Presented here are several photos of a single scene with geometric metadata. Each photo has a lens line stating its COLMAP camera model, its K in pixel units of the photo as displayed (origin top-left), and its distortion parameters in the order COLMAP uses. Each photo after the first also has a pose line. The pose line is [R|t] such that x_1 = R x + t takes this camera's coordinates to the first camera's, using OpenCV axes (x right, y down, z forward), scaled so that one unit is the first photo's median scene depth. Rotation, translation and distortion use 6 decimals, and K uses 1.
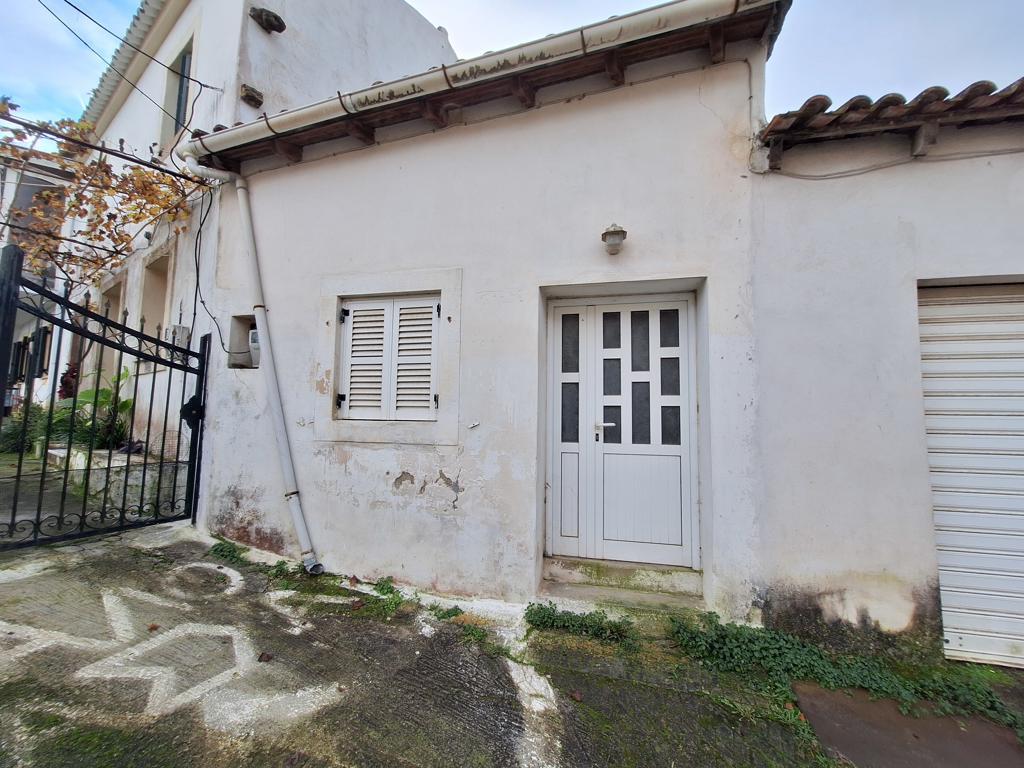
lens RADIAL K [[403.0, 0, 507.7], [0, 403.0, 390.5], [0, 0, 1]] dist [-0.002468, 0.000495]
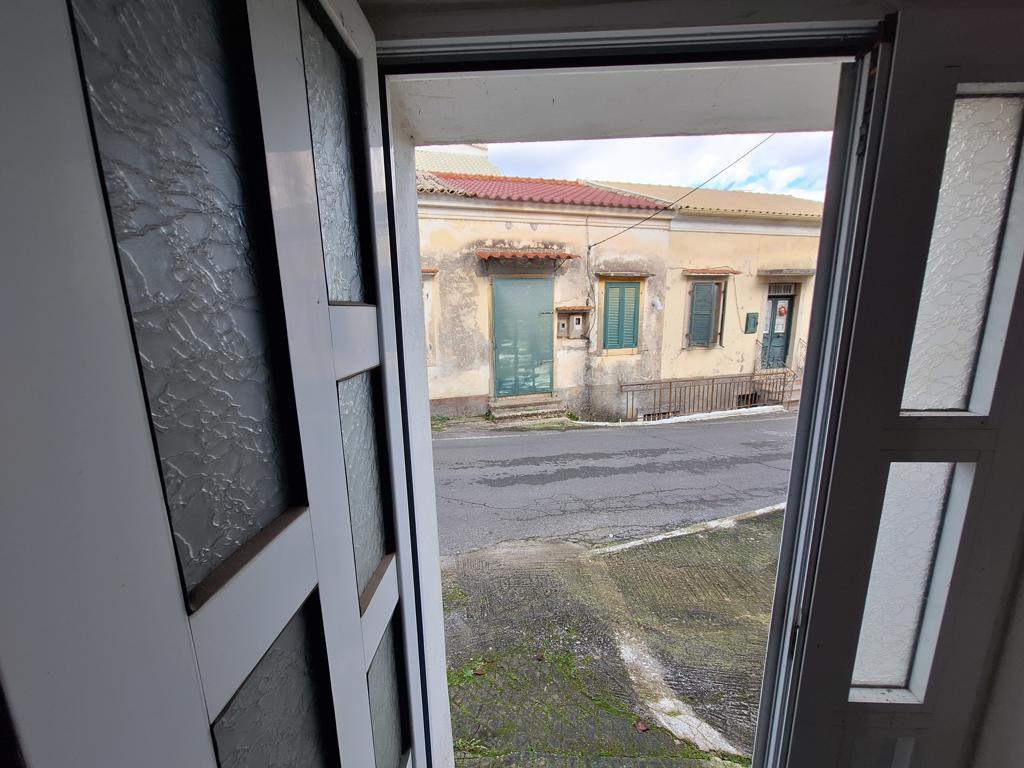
lens RADIAL K [[403.0, 0, 507.7], [0, 403.0, 390.5], [0, 0, 1]] dist [-0.002468, 0.000495]
pose [[-0.979135, 0.039372, -0.199359, 0.578726], [0.017380, 0.993681, 0.110886, -0.116811], [0.202465, 0.105107, -0.973633, 1.645783]]
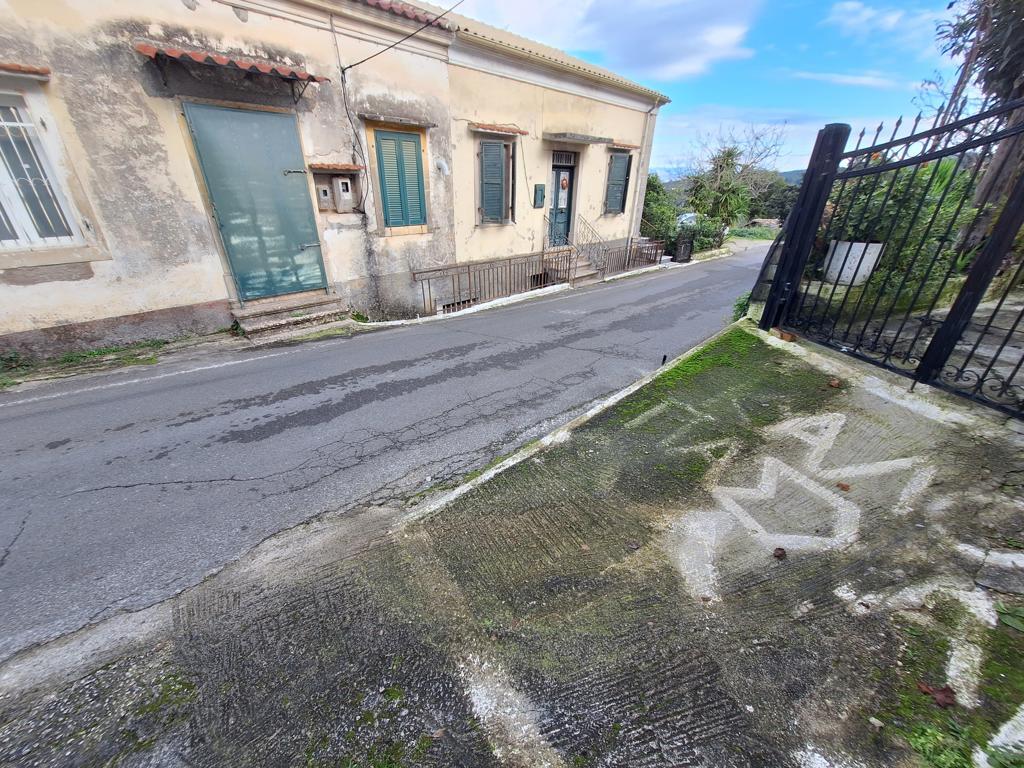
lens RADIAL K [[399.8, 0, 505.6], [0, 399.8, 391.9], [0, 0, 1]] dist [-0.002209, -0.000479]
pose [[-0.763840, 0.271254, -0.585636, 0.305928], [0.030935, 0.921737, 0.386581, -0.052925], [0.644664, 0.277169, -0.712450, 1.105377]]
